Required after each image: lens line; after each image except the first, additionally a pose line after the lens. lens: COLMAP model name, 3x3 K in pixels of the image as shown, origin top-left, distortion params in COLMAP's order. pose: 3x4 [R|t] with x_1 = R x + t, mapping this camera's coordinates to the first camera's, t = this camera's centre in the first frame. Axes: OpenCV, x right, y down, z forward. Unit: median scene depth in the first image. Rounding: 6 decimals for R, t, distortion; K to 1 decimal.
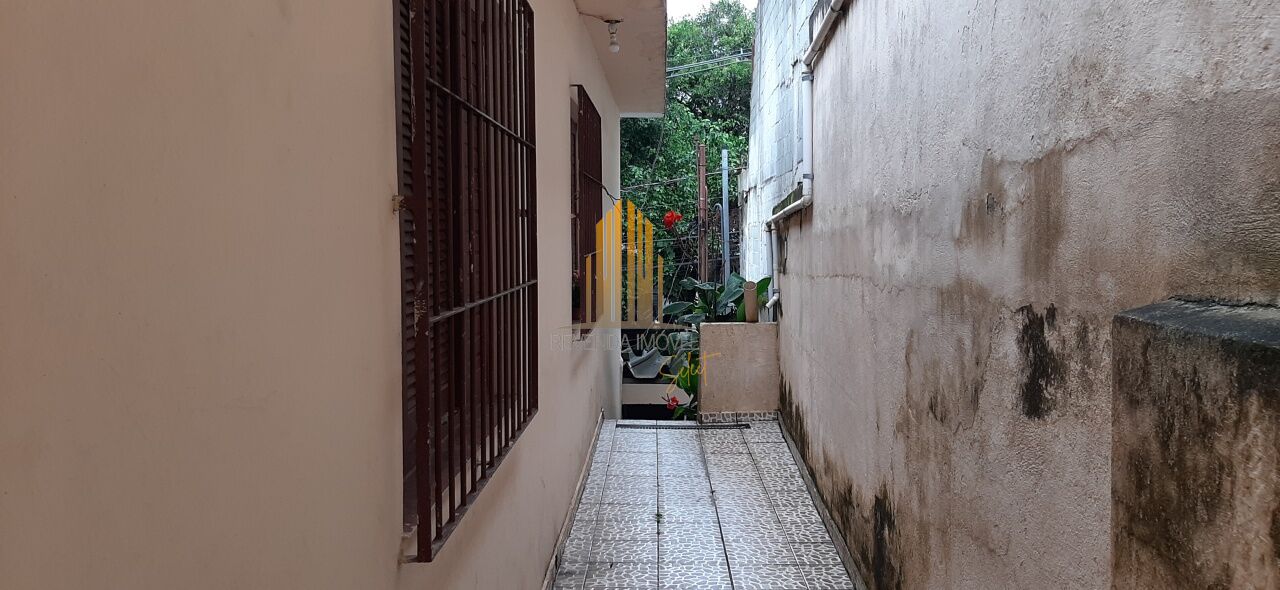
lens RADIAL K [[969.9, 0, 640.0], [0, 969.9, 296.7], [0, 0, 1]] dist [0.067457, -0.139315]
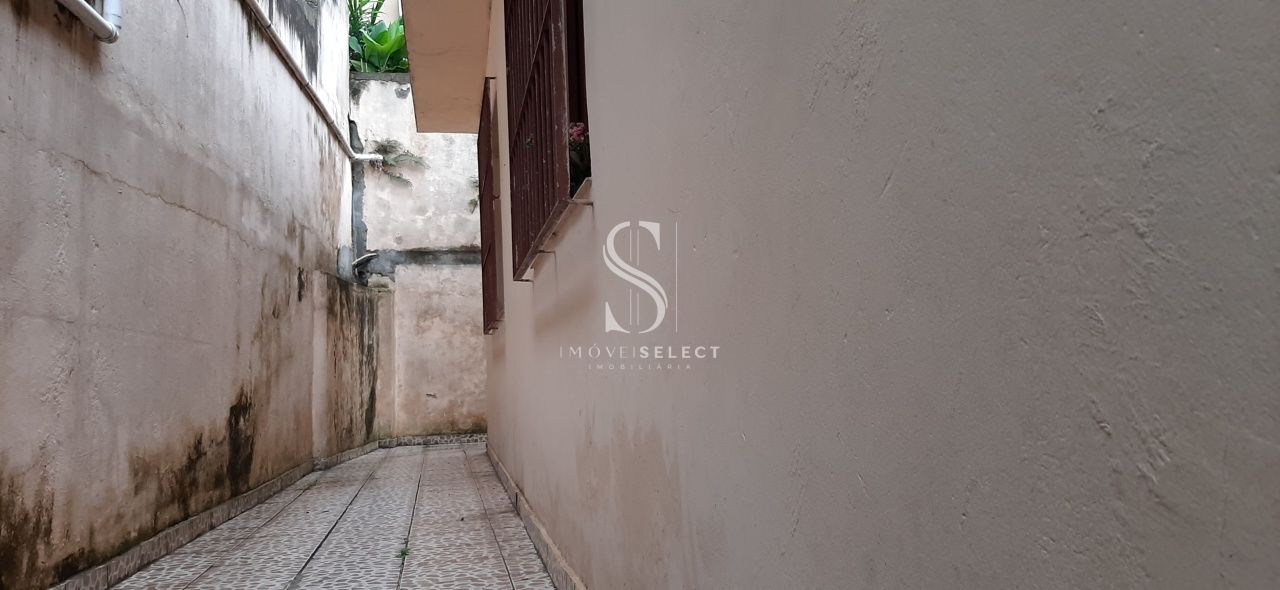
lens RADIAL K [[969.9, 0, 640.3], [0, 969.9, 295.5], [0, 0, 1]] dist [0.067457, -0.139315]
pose [[-0.974447, 0.022199, -0.223519, 0.013813], [0.025778, 0.999582, -0.013104, 0.117437], [0.223135, -0.018531, -0.974611, 2.966713]]
